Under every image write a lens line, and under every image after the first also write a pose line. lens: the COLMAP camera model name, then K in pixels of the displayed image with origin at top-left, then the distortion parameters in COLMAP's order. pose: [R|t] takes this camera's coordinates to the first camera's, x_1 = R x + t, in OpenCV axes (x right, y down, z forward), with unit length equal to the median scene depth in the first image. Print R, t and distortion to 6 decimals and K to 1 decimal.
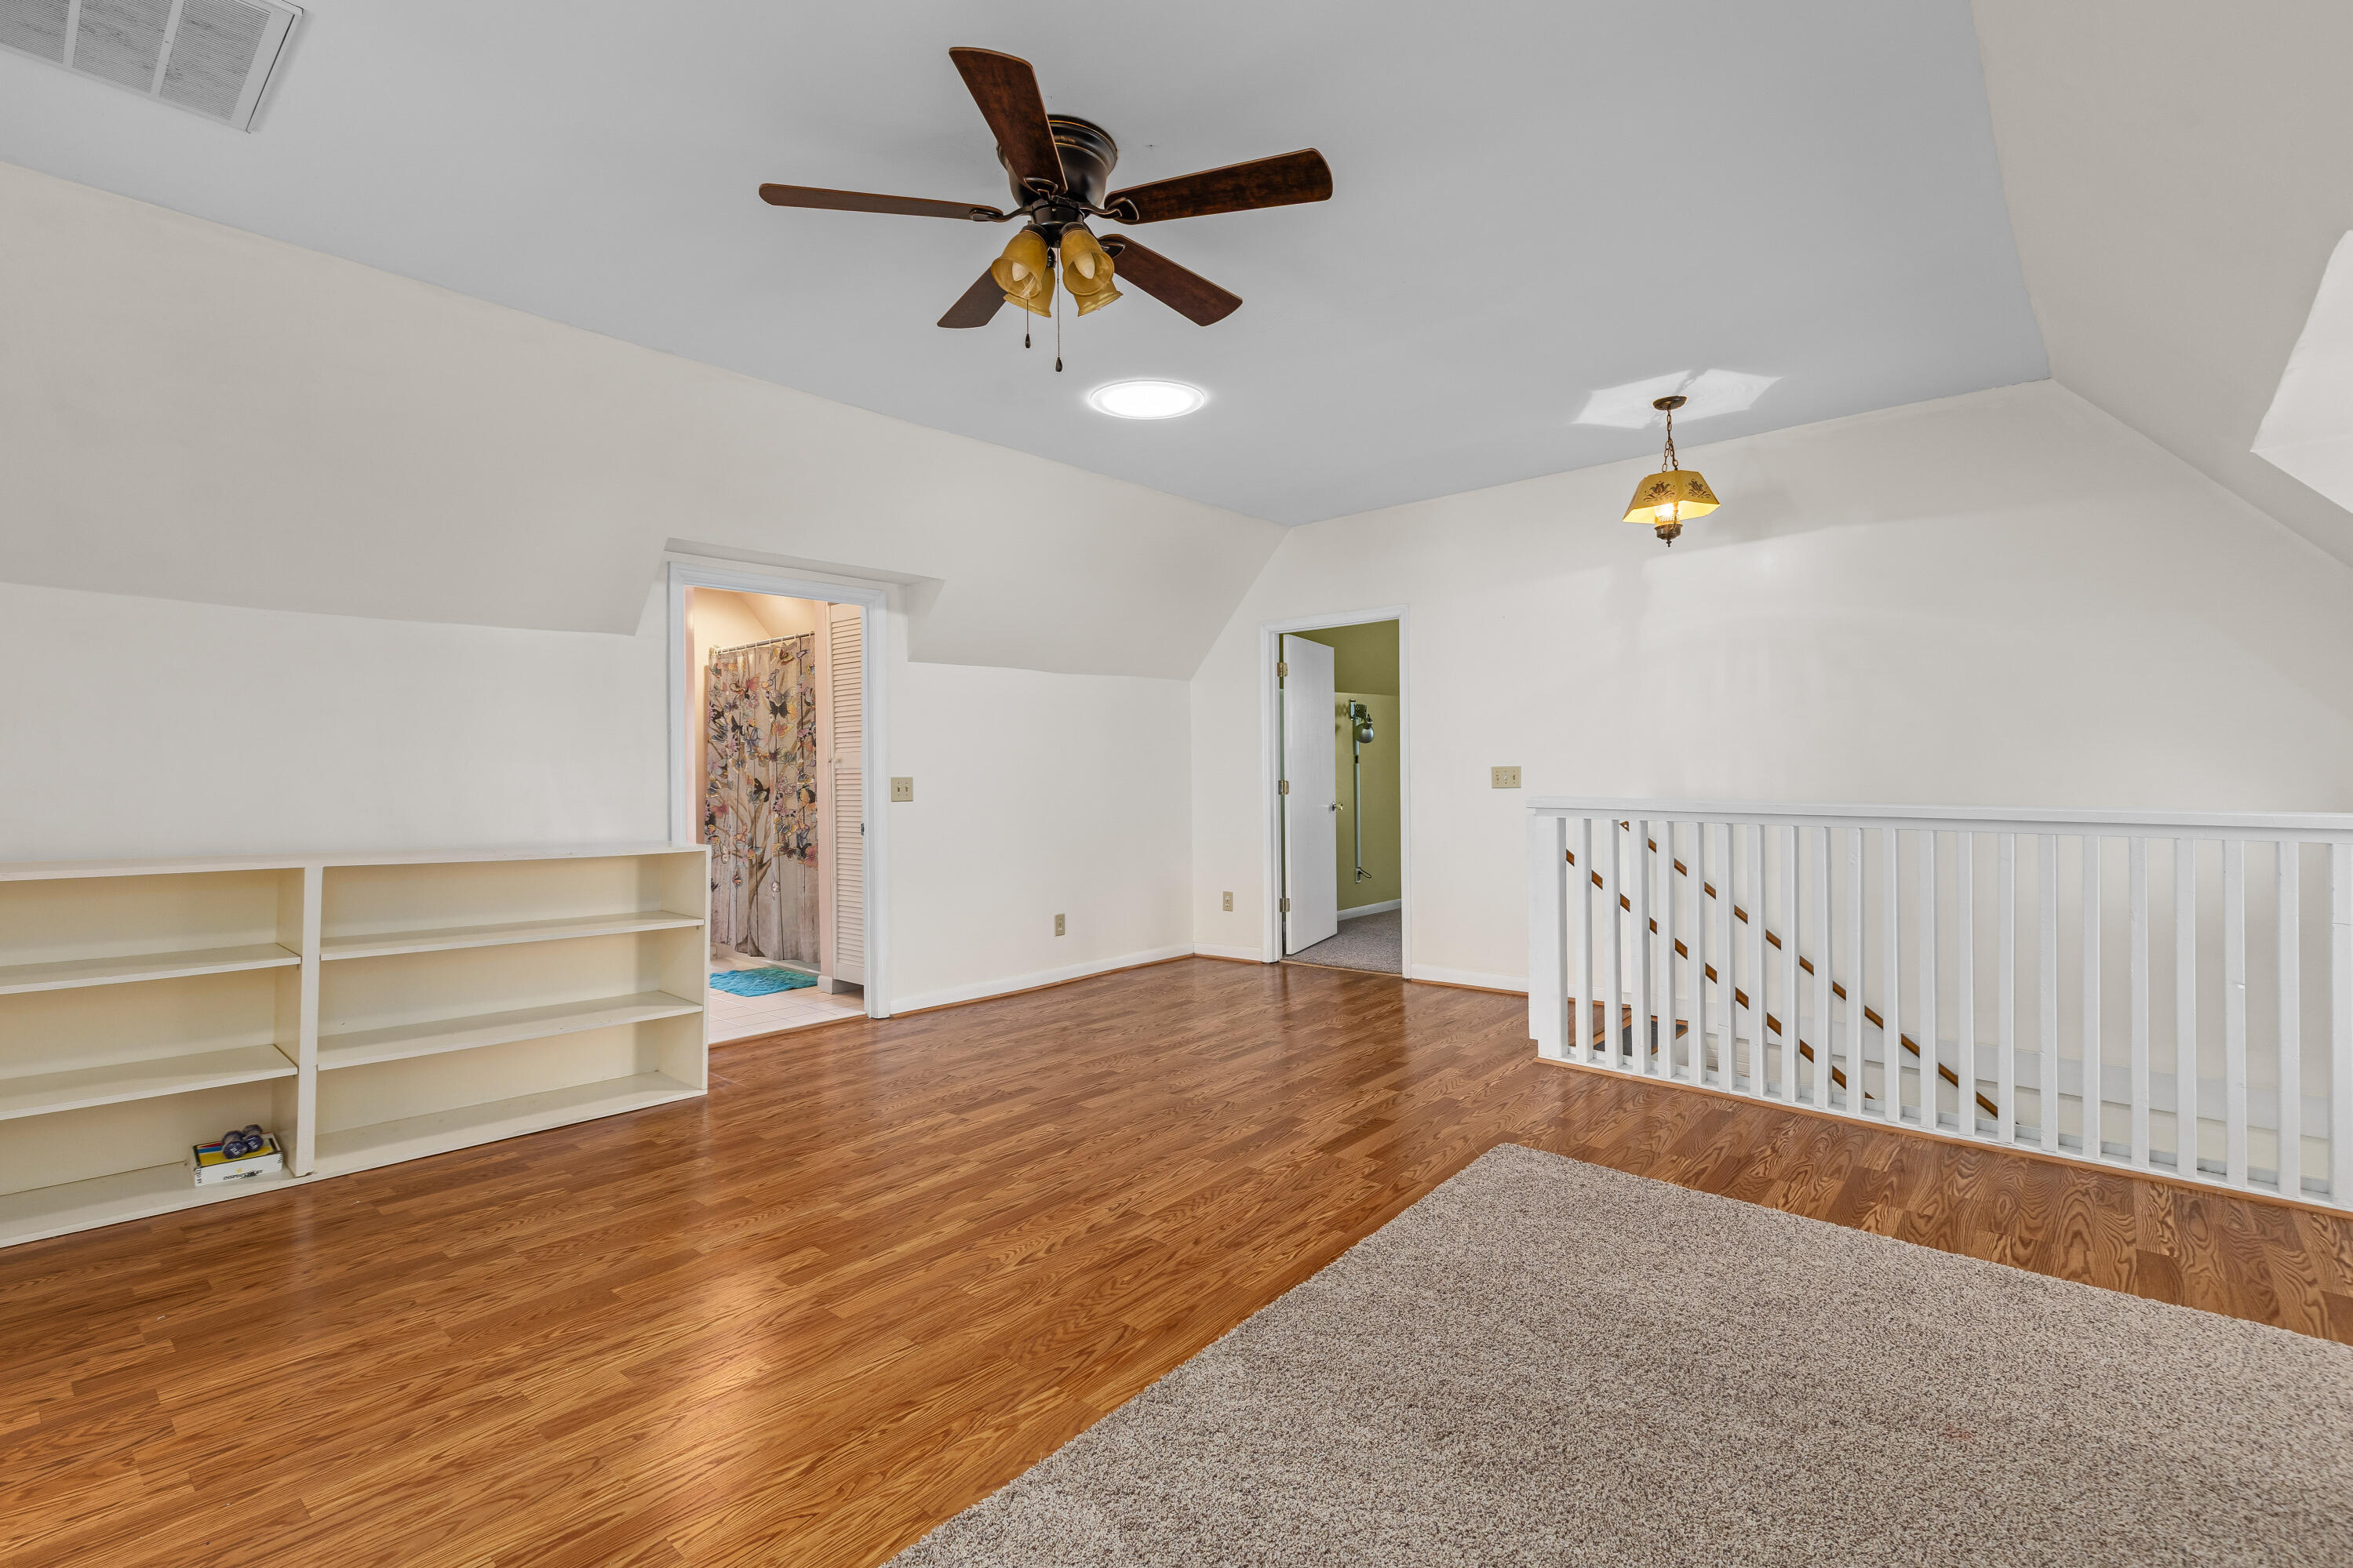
lens RADIAL K [[1076.8, 0, 1171.6], [0, 1076.8, 774.2], [0, 0, 1]] dist [0.001657, -0.000171]
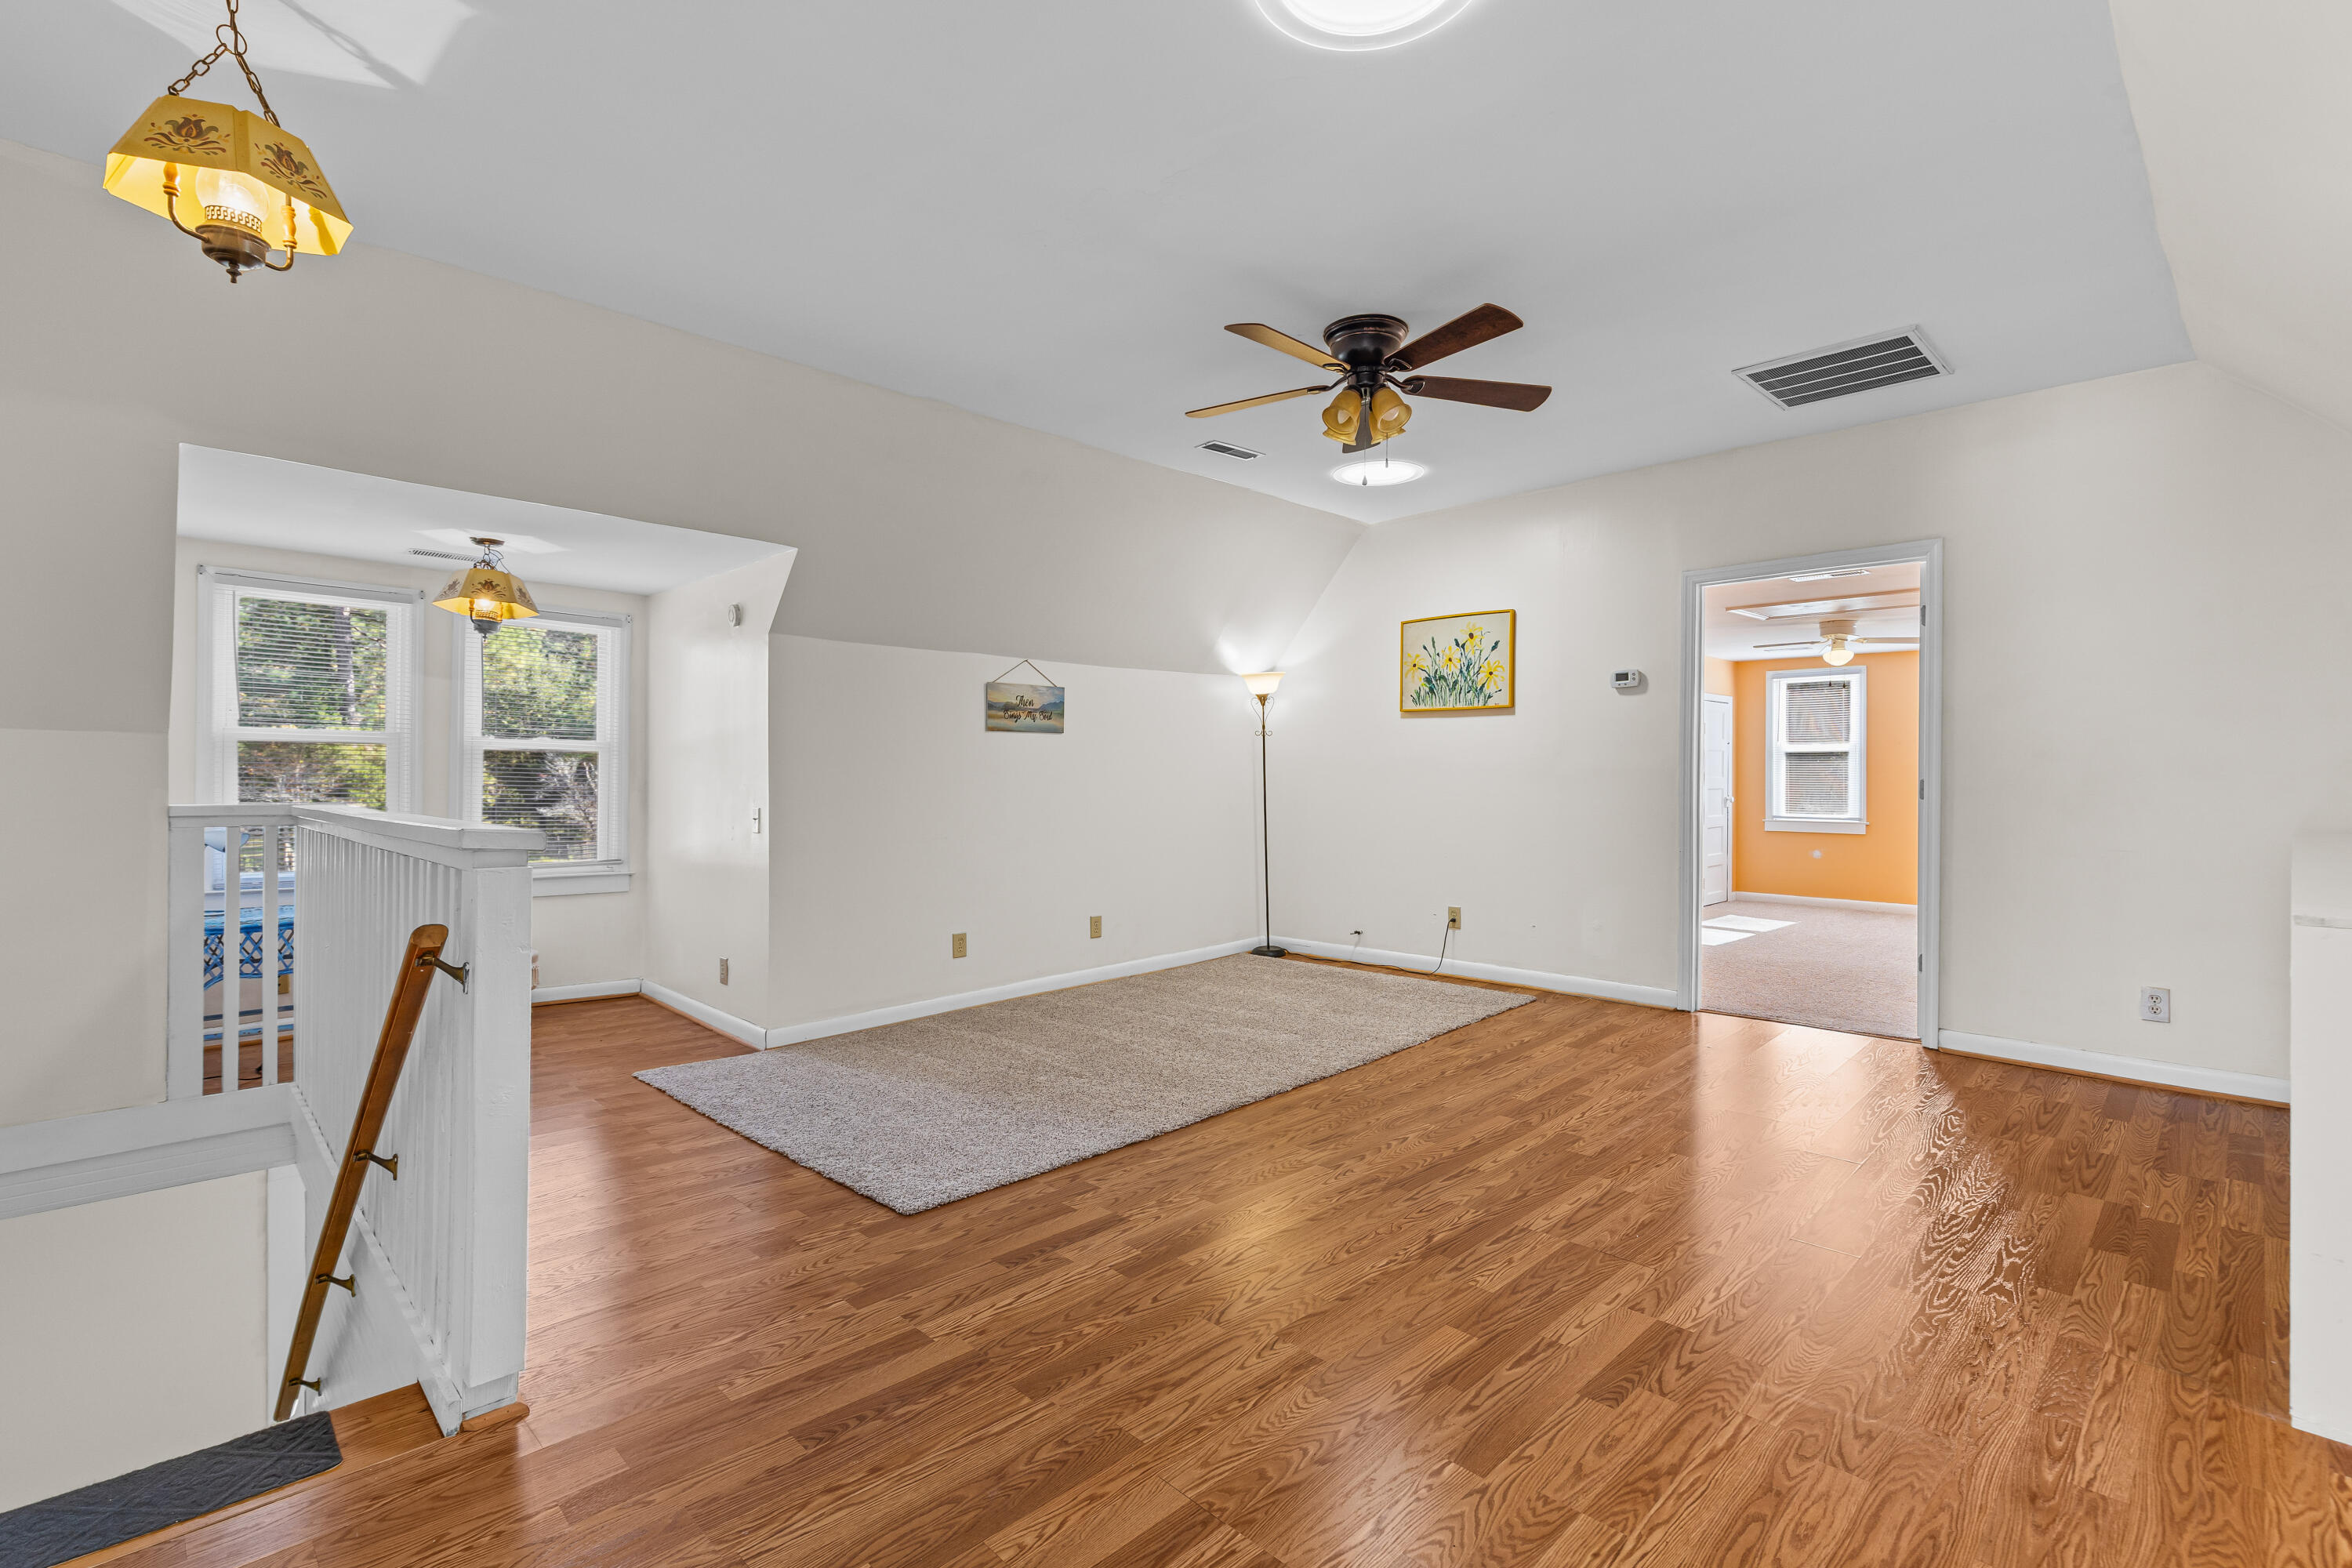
lens RADIAL K [[1076.5, 0, 1186.5], [0, 1076.5, 776.7], [0, 0, 1]] dist [0.001657, -0.000171]
pose [[-0.998340, 0.007653, 0.057091, 0.041170], [0.008172, 0.999927, 0.008853, -0.001945], [-0.057019, 0.009305, -0.998330, 1.957140]]
